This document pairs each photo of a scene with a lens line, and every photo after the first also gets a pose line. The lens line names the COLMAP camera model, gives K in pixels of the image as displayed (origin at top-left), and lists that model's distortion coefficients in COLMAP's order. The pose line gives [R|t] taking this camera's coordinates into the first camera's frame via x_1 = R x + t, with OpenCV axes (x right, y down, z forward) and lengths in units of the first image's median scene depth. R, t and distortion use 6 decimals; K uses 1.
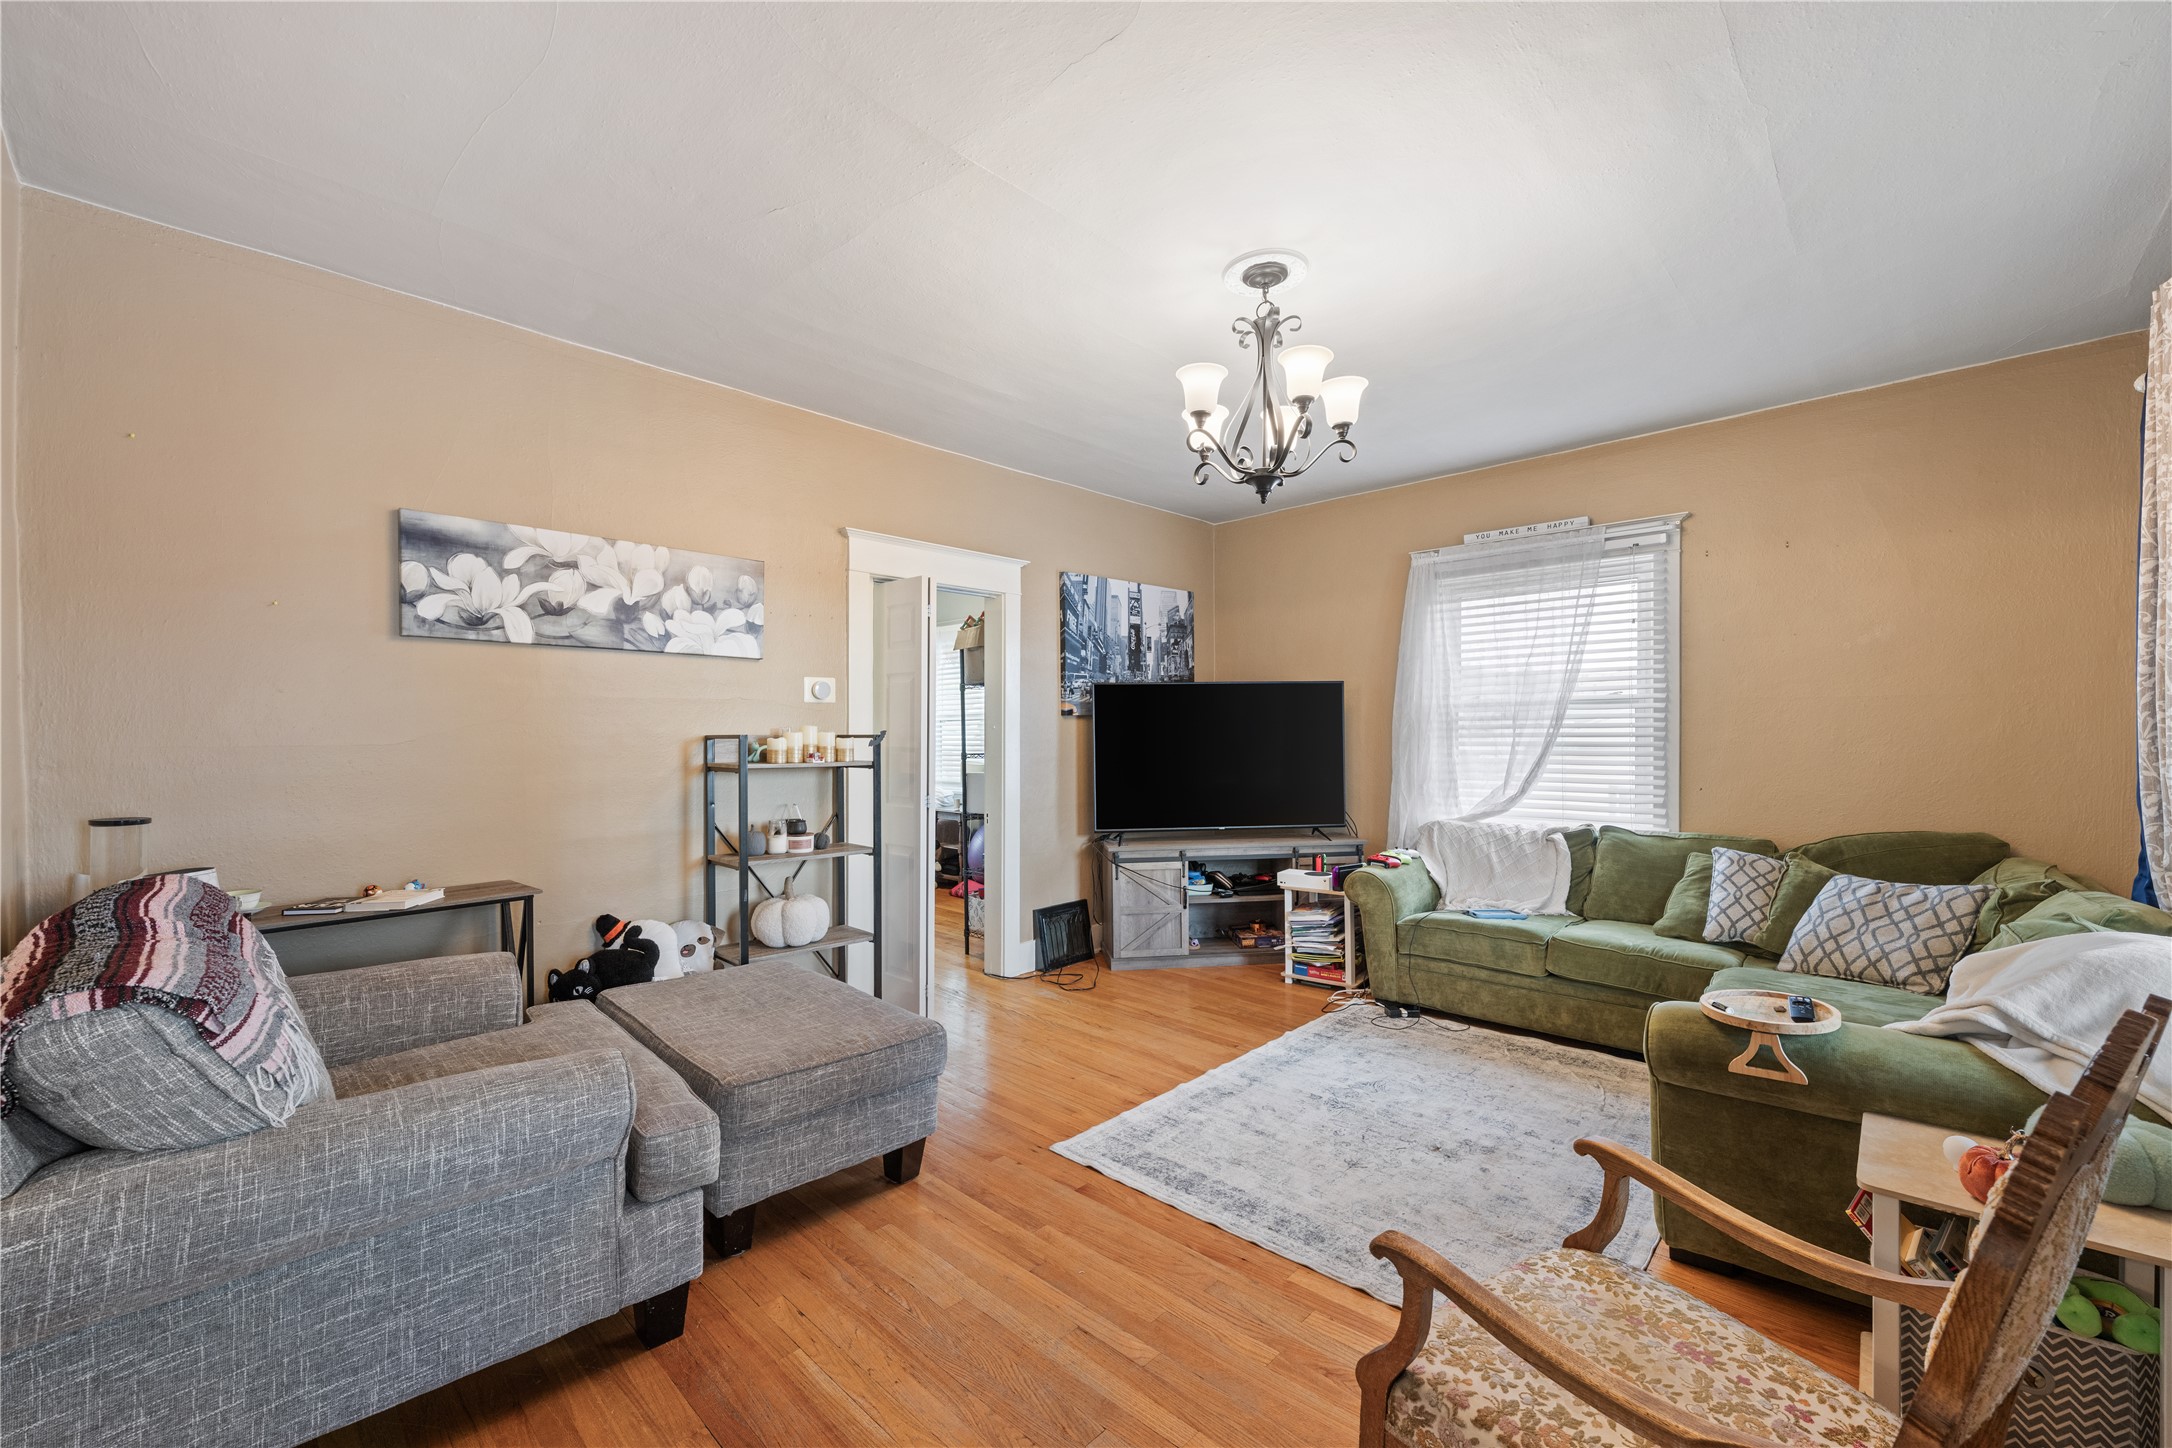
lens RADIAL K [[875.7, 0, 1086.0], [0, 875.7, 724.0], [0, 0, 1]] dist [-0.001373, -0.000096]
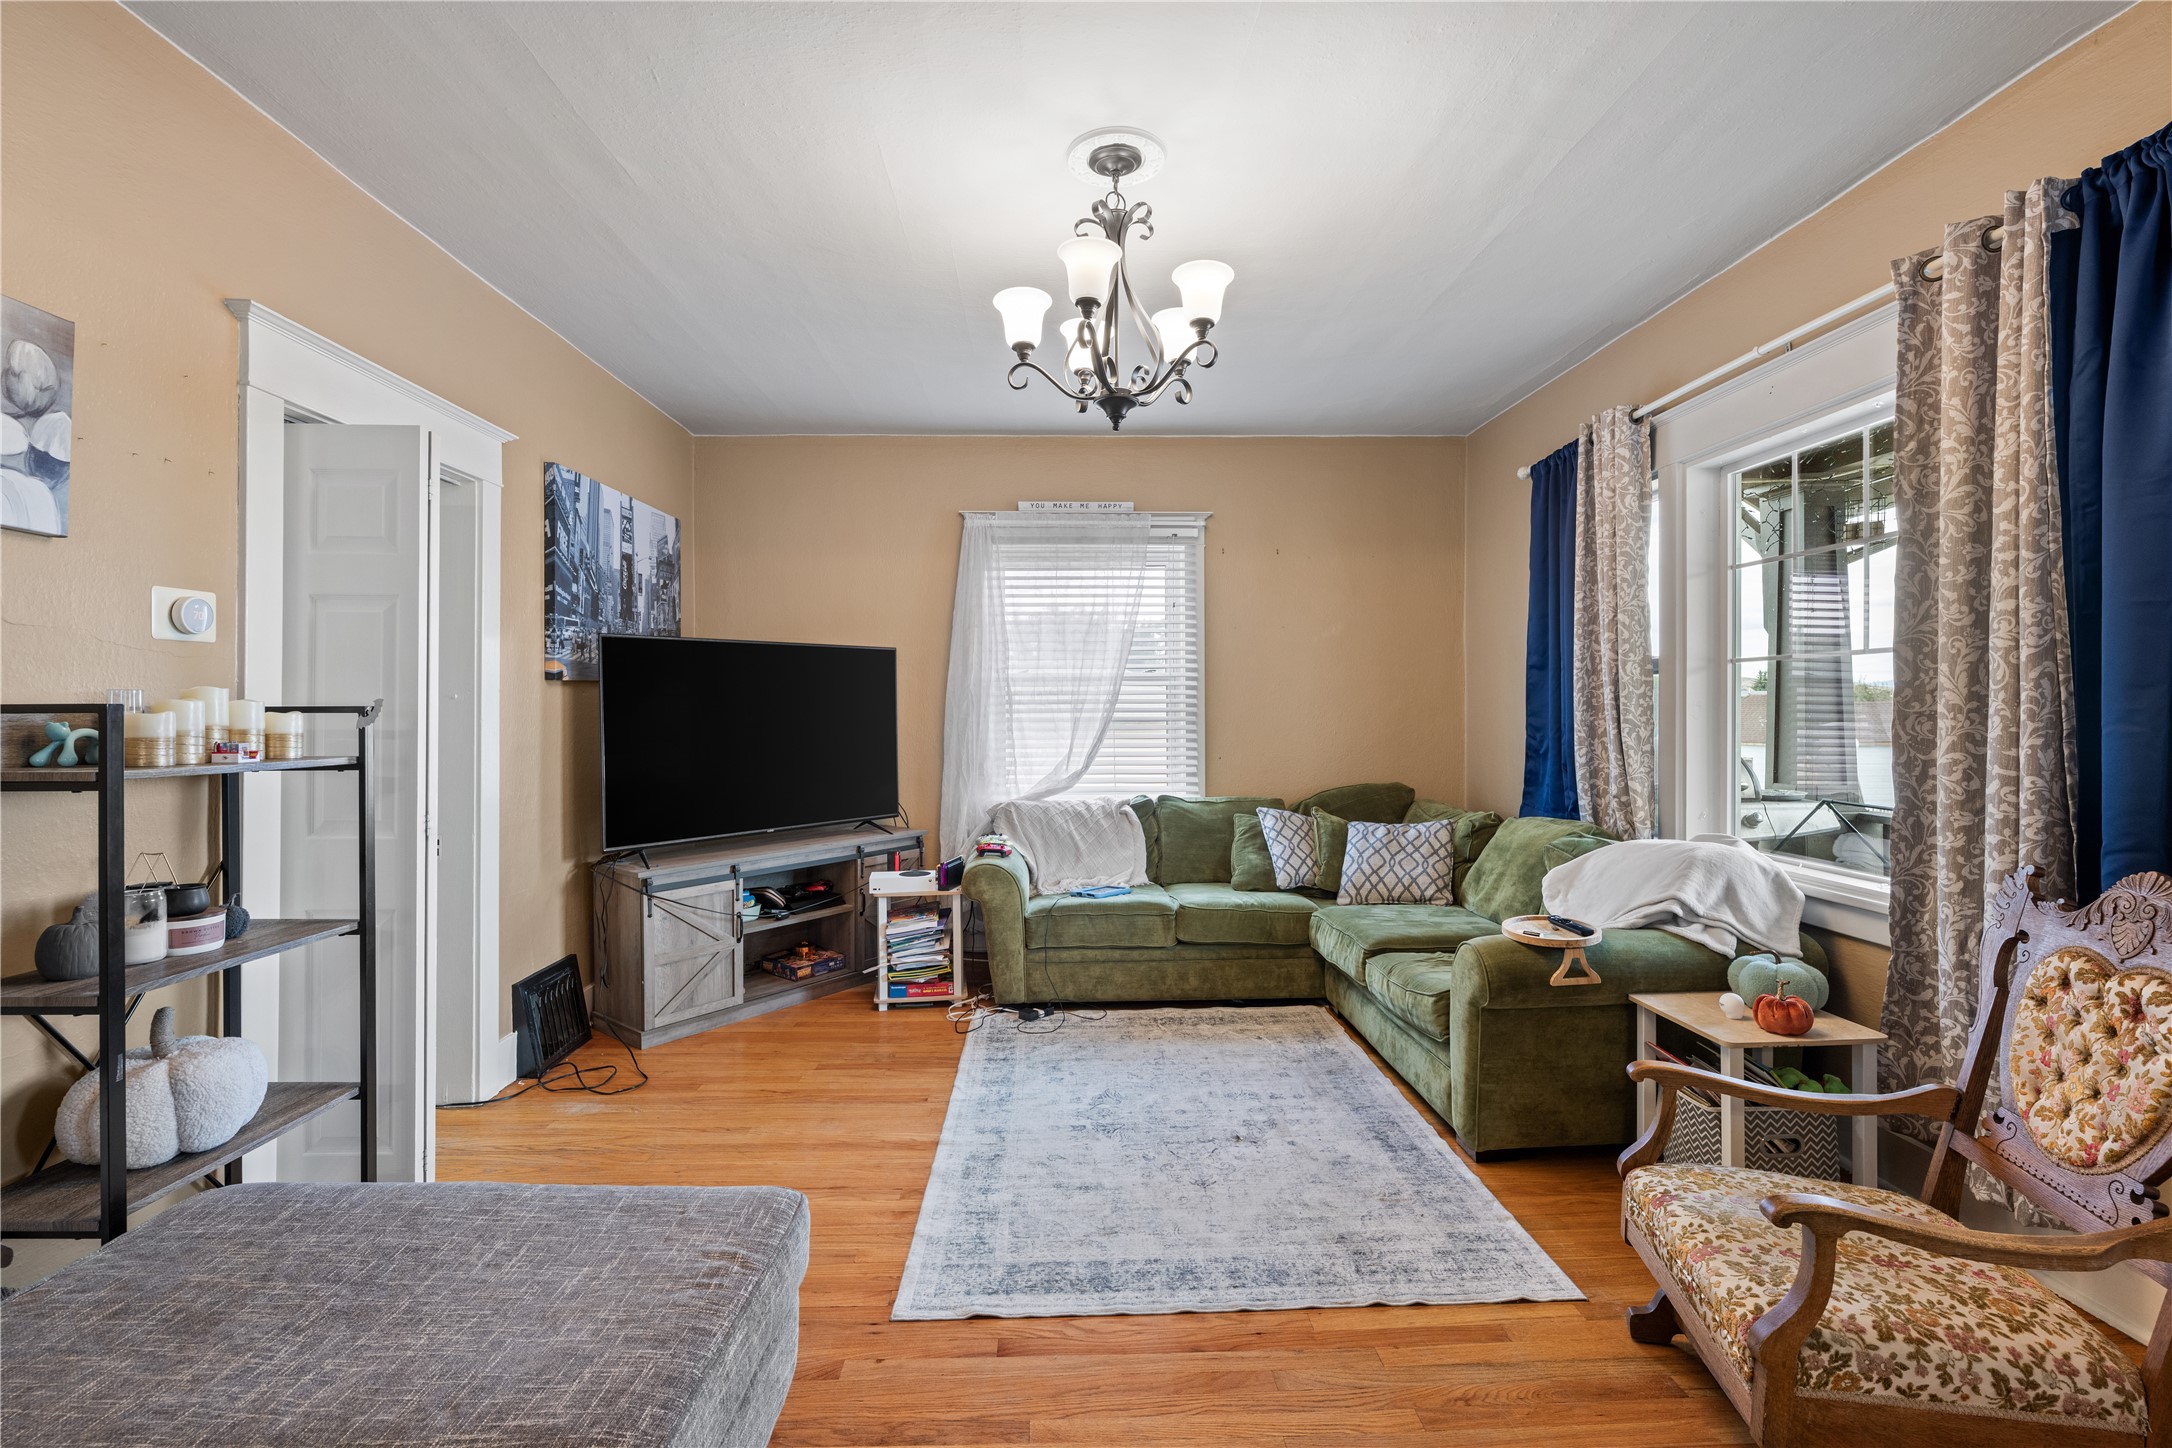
lens RADIAL K [[966.5, 0, 1075.3], [0, 966.5, 698.0], [0, 0, 1]] dist [-0.001637, -0.000065]
pose [[0.702029, 0.010627, 0.712069, -0.313118], [-0.007694, 0.999943, -0.007338, 0.007043], [-0.712107, -0.000327, 0.702071, 0.247068]]
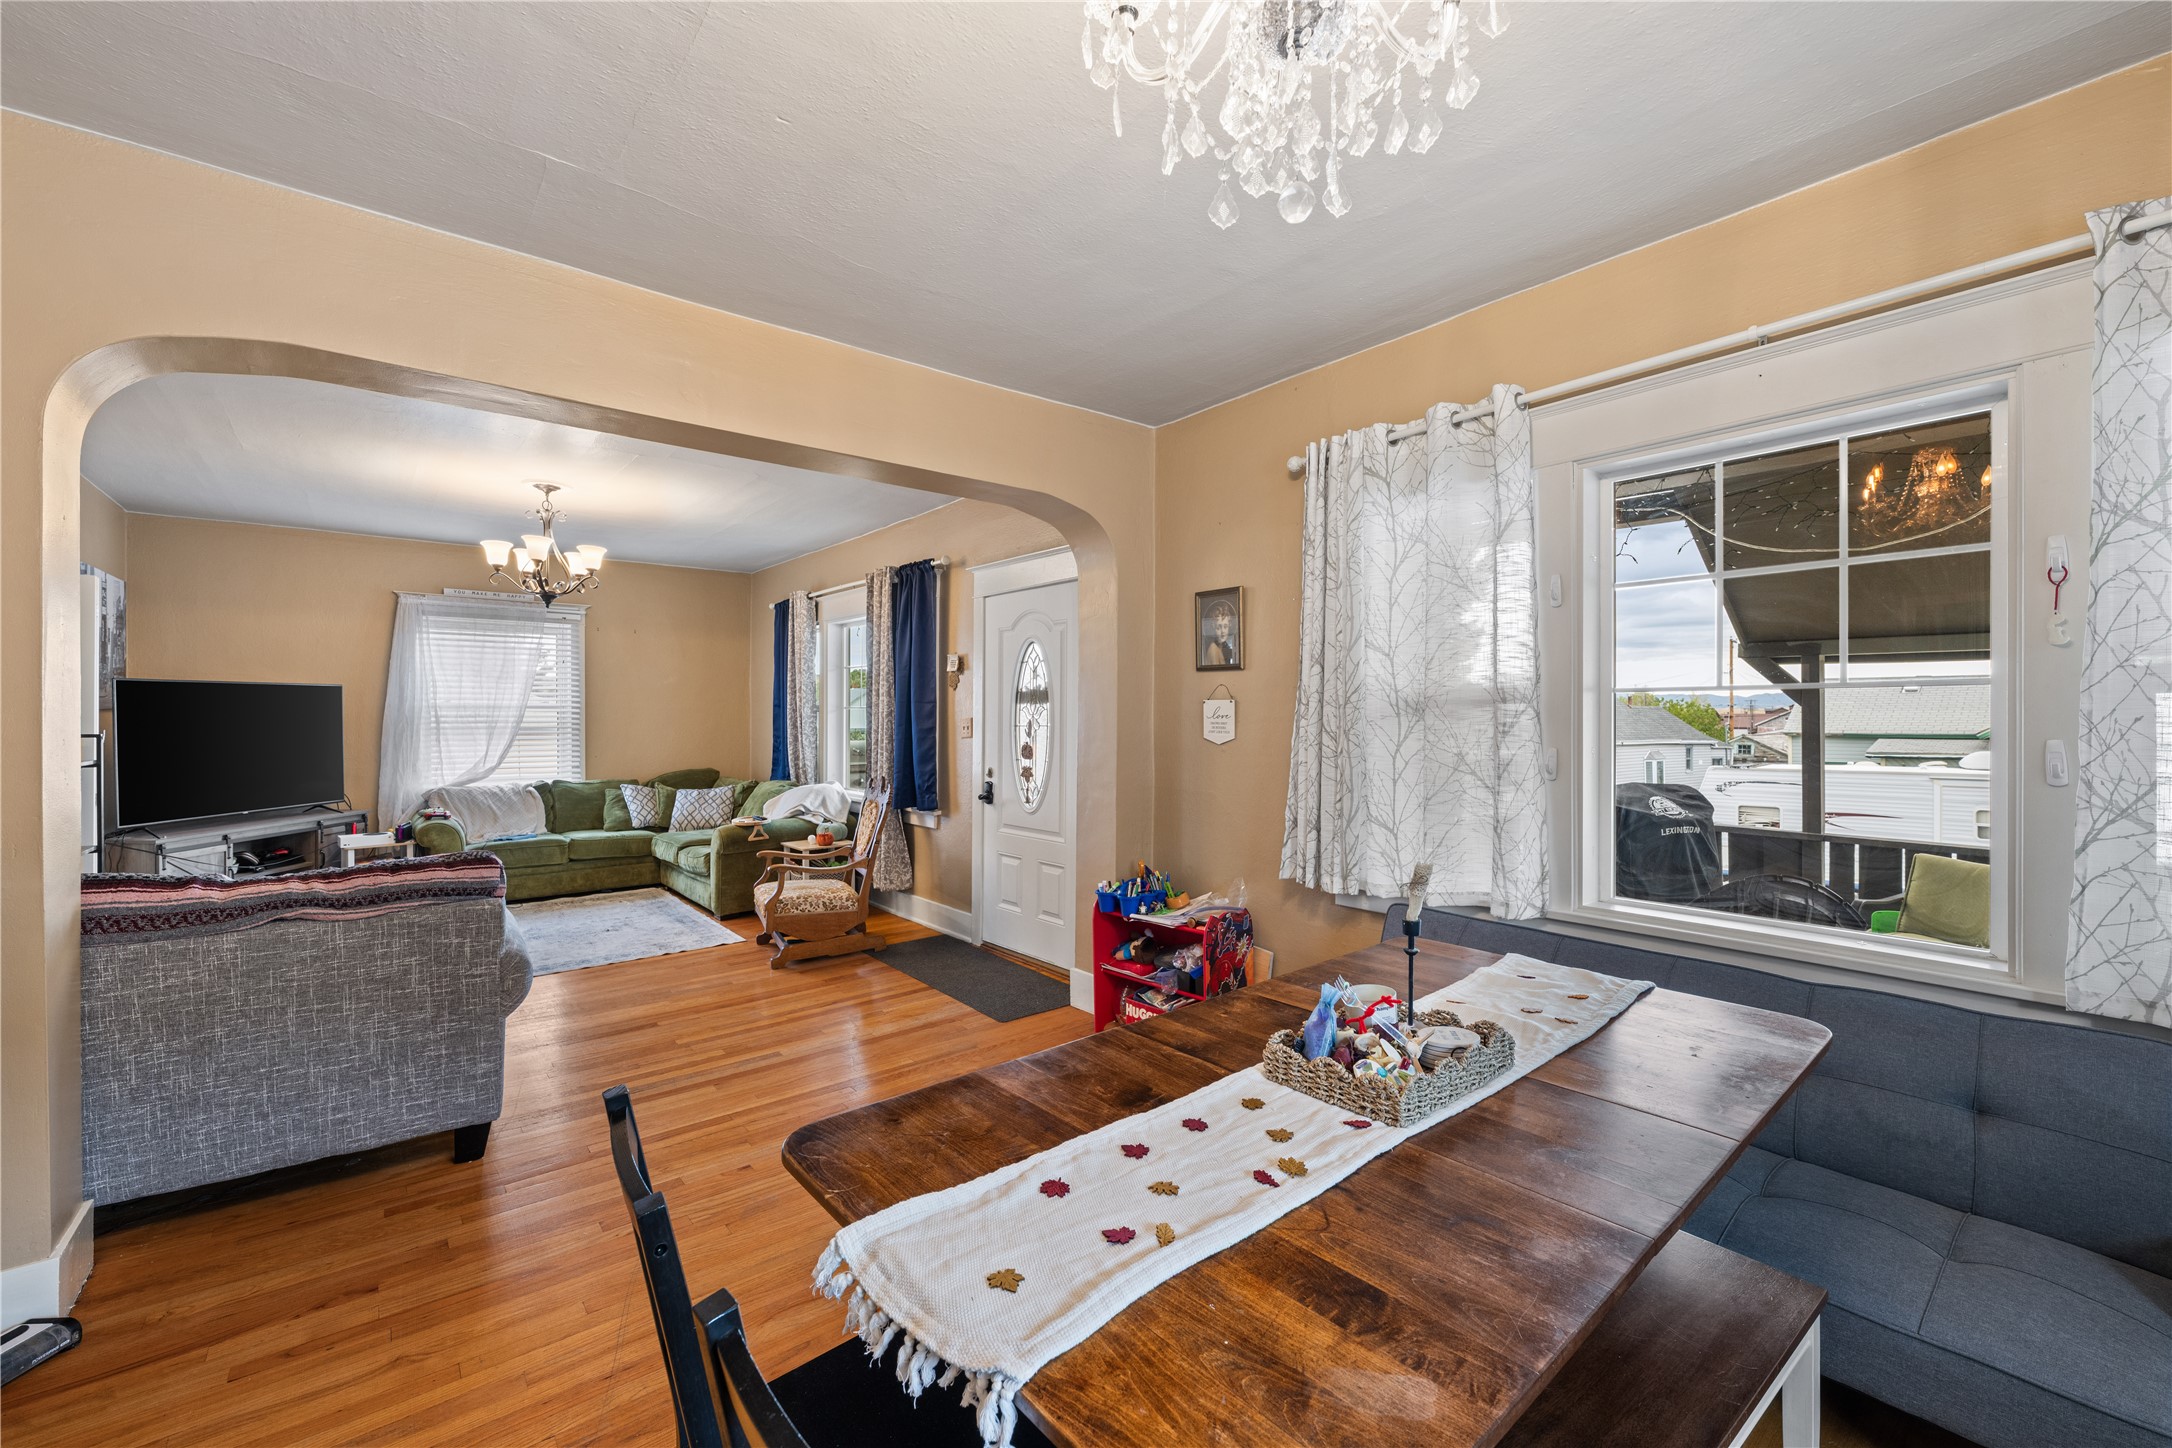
lens RADIAL K [[884.8, 0, 1086.0], [0, 884.8, 724.0], [0, 0, 1]] dist [0.000720, 0.000234]
pose [[0.116595, -0.004186, 0.993171, -0.996829], [-0.013269, 0.999895, 0.005772, -0.017799], [-0.993091, -0.013851, 0.116527, -0.232744]]
